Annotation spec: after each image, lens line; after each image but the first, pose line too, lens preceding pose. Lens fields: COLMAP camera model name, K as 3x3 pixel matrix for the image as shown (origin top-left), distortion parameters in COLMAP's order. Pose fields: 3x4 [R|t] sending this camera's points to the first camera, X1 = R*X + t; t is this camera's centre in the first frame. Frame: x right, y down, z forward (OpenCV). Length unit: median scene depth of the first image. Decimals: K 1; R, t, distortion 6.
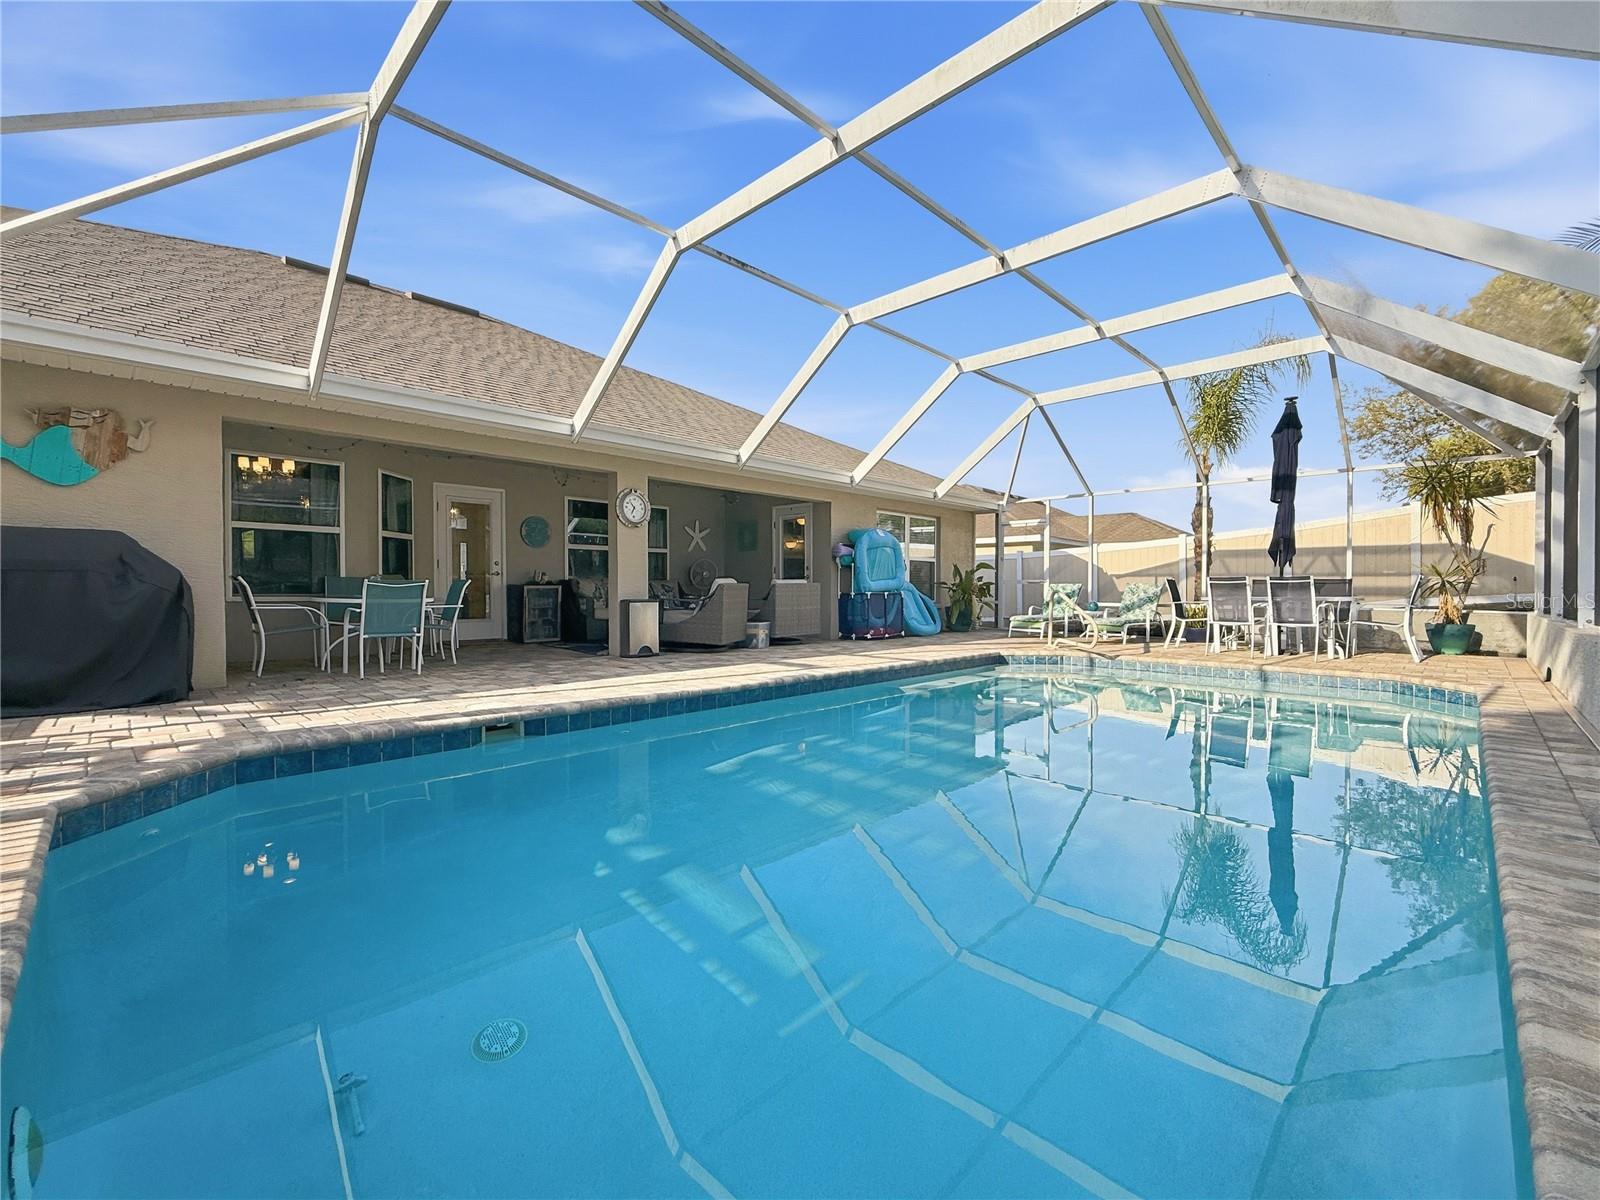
lens RADIAL K [[670.4, 0, 800.2], [0, 670.4, 588.0], [0, 0, 1]] dist [0.000692, 0.000113]
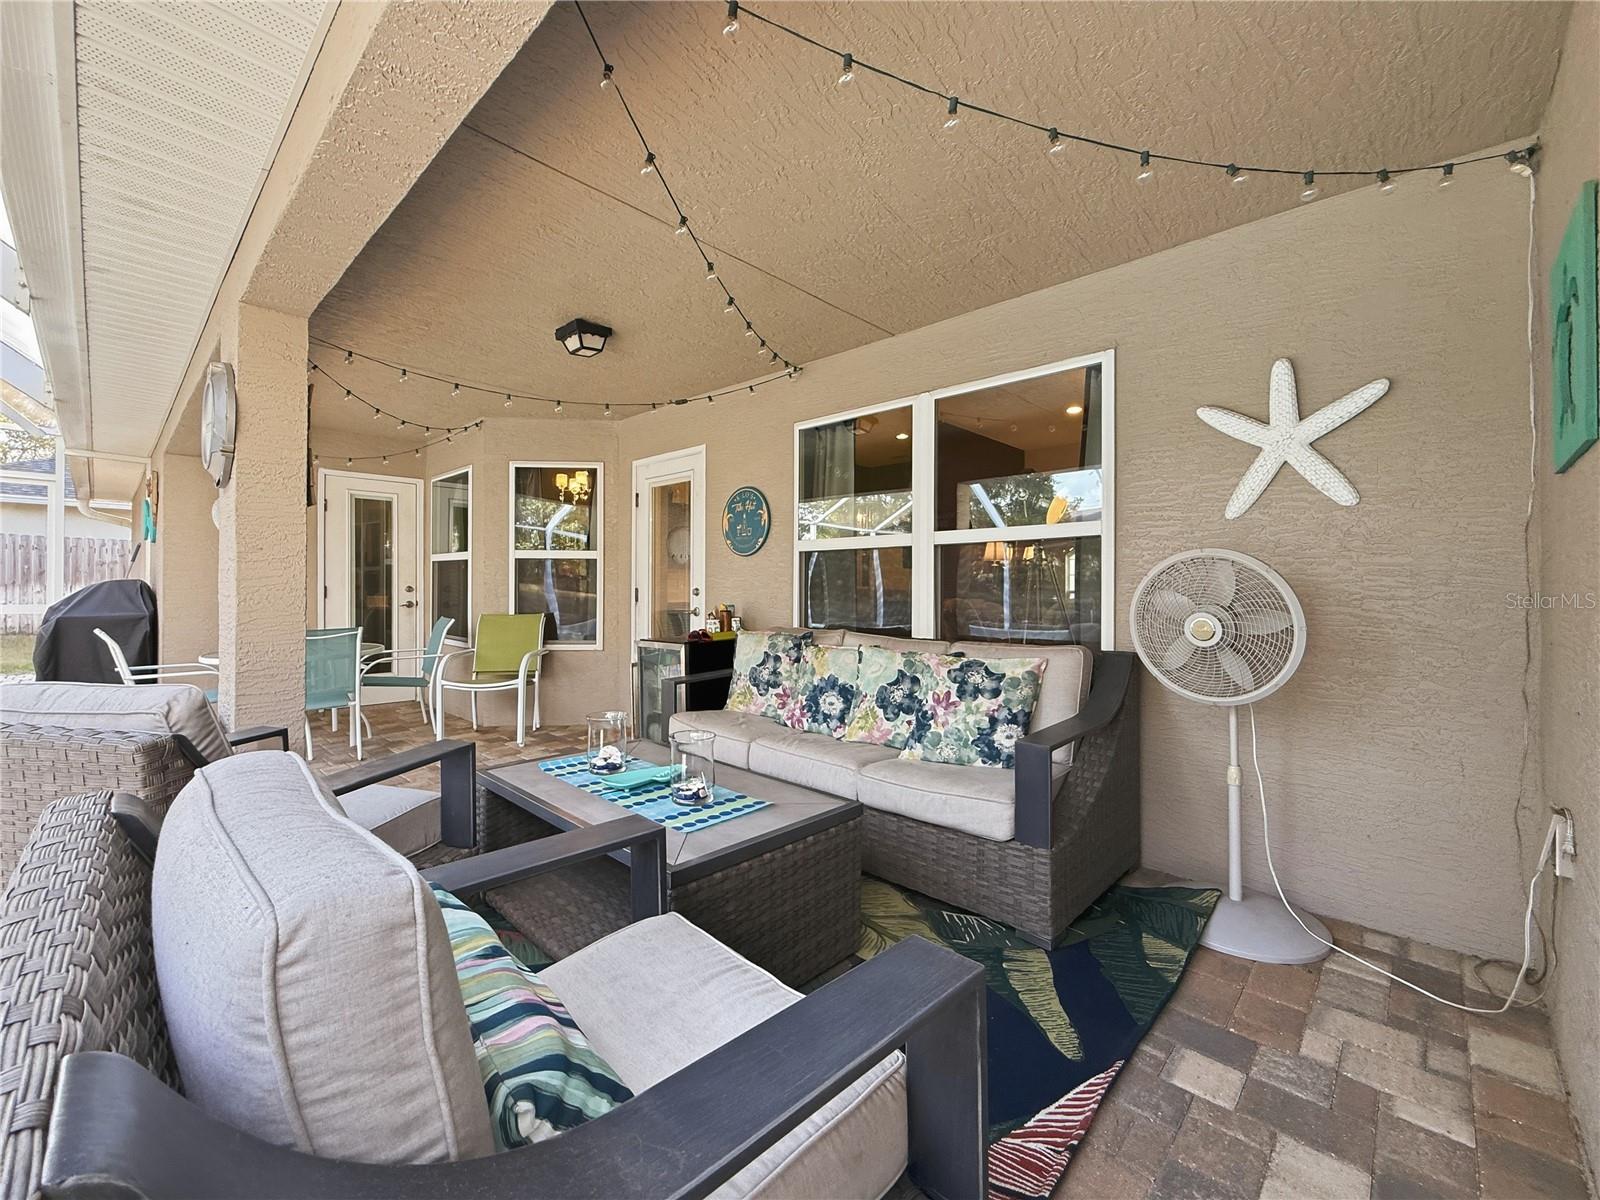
lens RADIAL K [[670.4, 0, 800.2], [0, 670.4, 588.0], [0, 0, 1]] dist [0.000692, 0.000113]
pose [[0.004020, -0.004176, -0.999983, 0.069747], [-0.012592, 0.999912, -0.004226, -0.043177], [0.999913, 0.012609, 0.003967, 1.231944]]
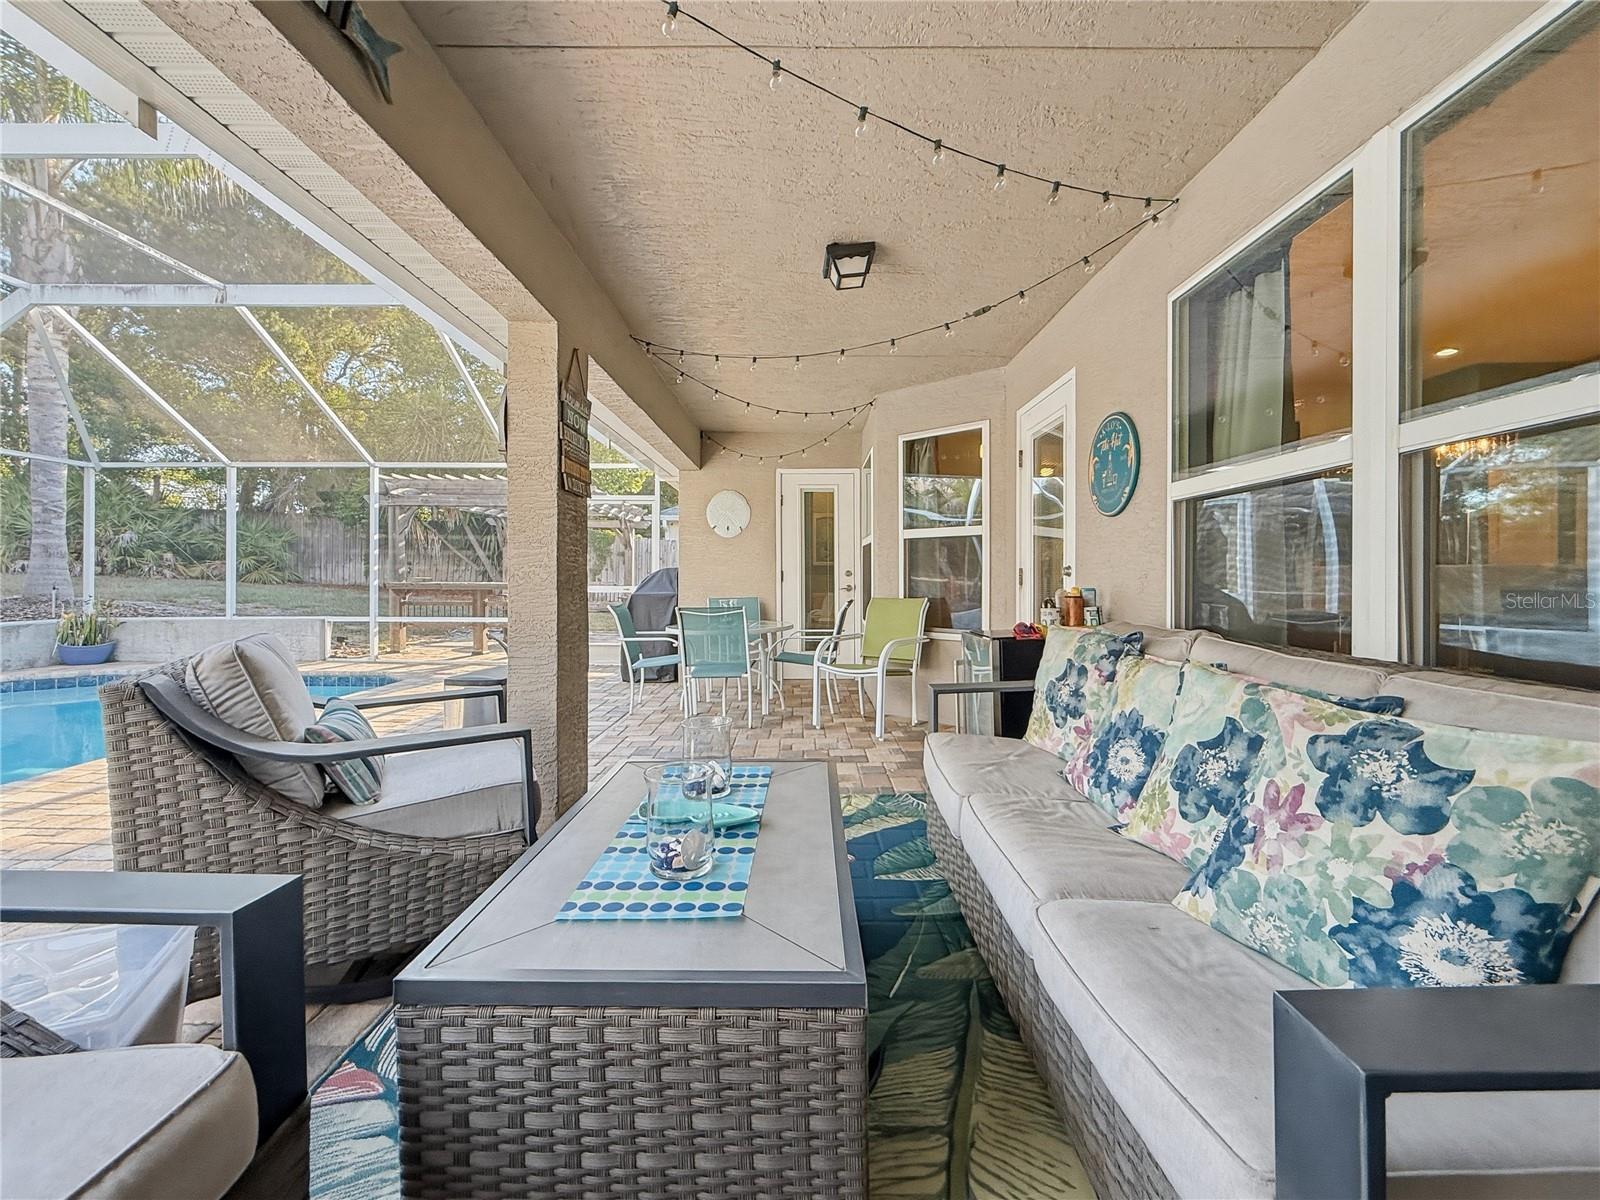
lens RADIAL K [[675.9, 0, 792.2], [0, 675.9, 579.5], [0, 0, 1]] dist [-0.000588, 0.000189]
pose [[-0.729157, 0.000260, -0.684346, -0.092452], [-0.006183, 0.999957, 0.006967, -0.037540], [0.684318, 0.009311, -0.729124, 1.339348]]
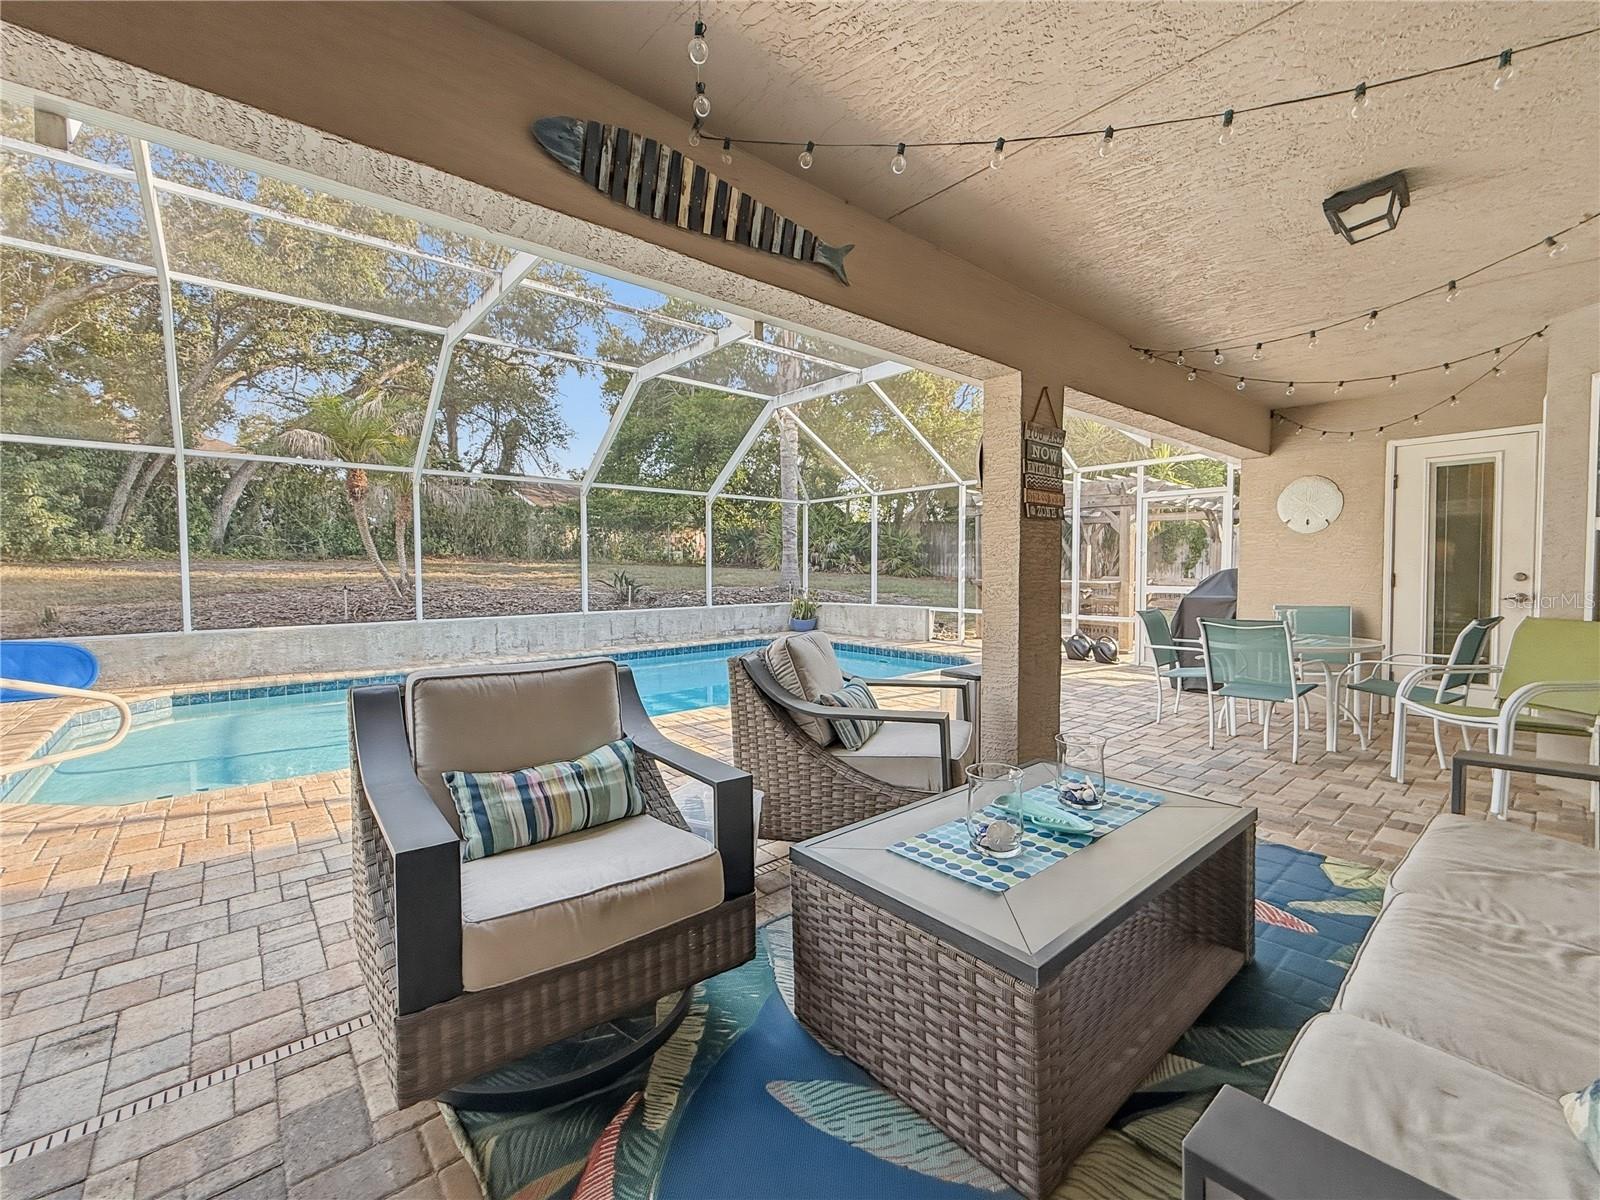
lens RADIAL K [[661.5, 0, 795.9], [0, 661.5, 595.3], [0, 0, 1]] dist [0.001760, 0.000053]
pose [[-0.995002, 0.000919, 0.099847, -0.148680], [0.005647, 0.998875, 0.047085, -0.054019], [-0.099692, 0.047414, -0.993888, 1.409050]]
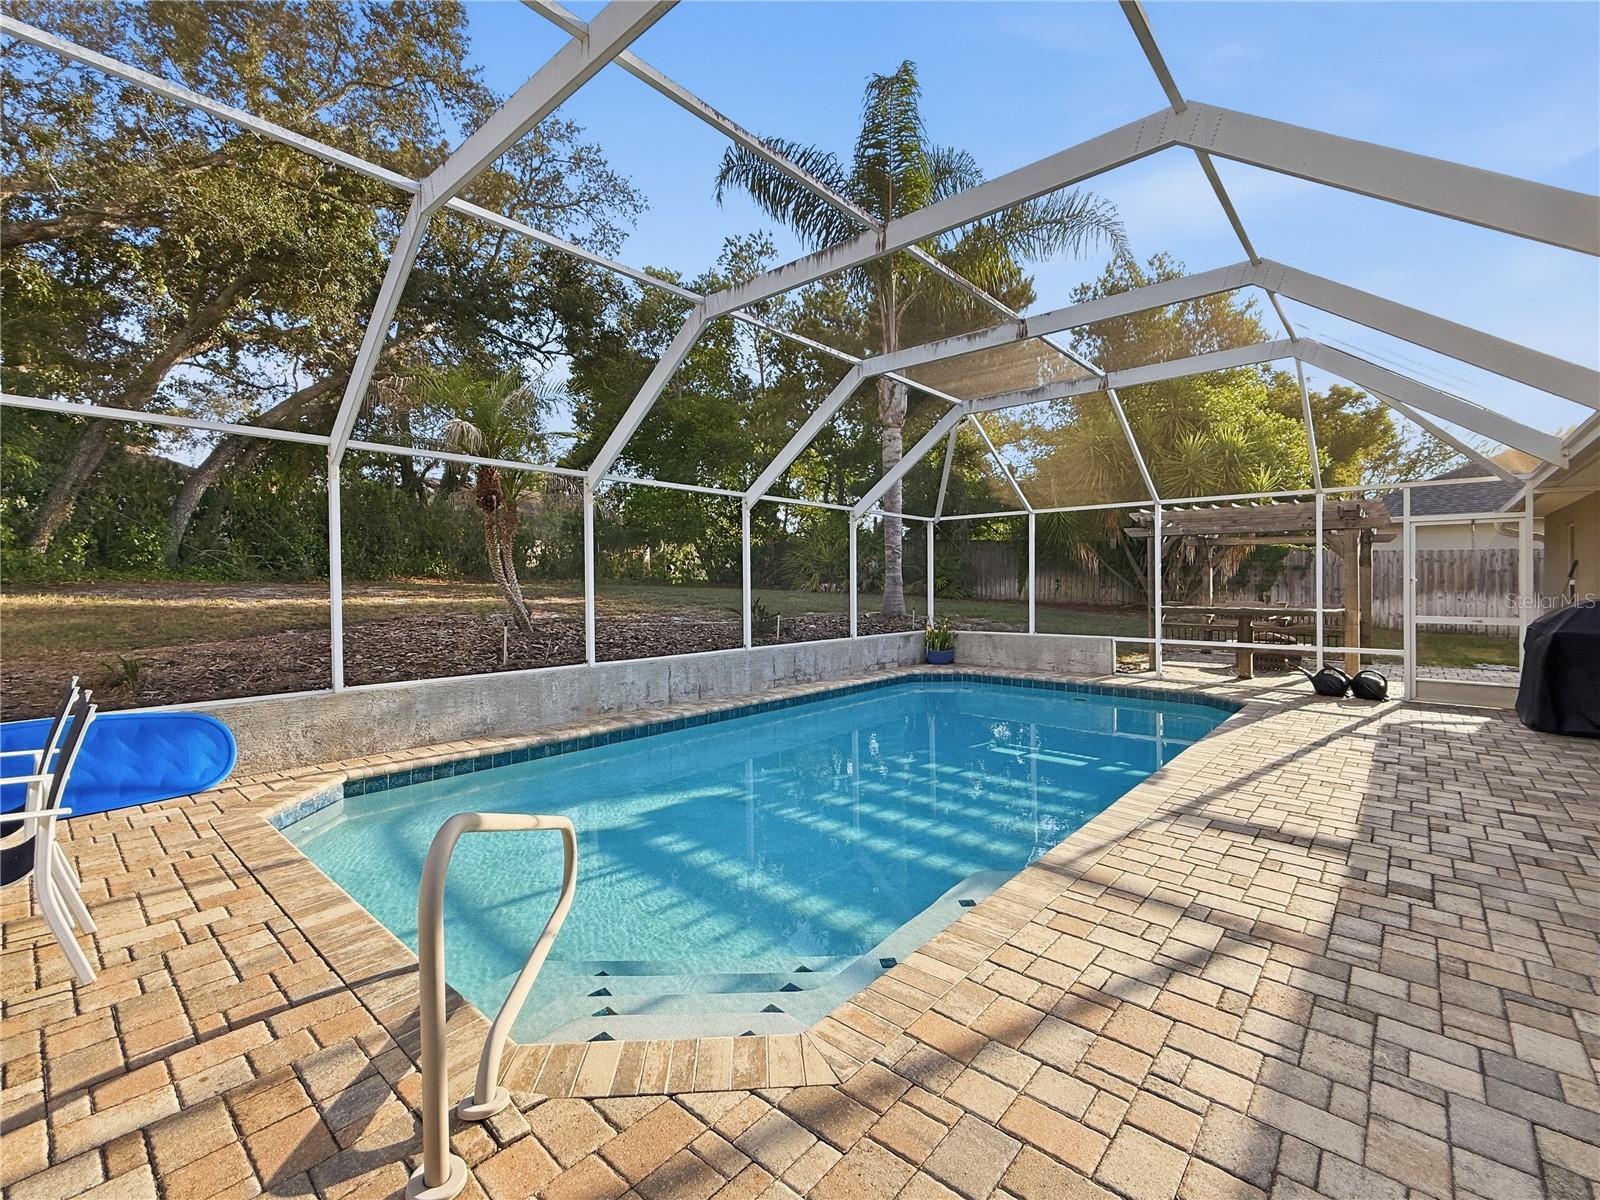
lens RADIAL K [[689.7, 0, 792.2], [0, 689.7, 592.6], [0, 0, 1]] dist [0.000532, 0.000124]
pose [[-0.999051, 0.005454, -0.043218, 0.334188], [0.004696, 0.999834, 0.017623, -0.070112], [0.043307, 0.017403, -0.998910, 1.286447]]
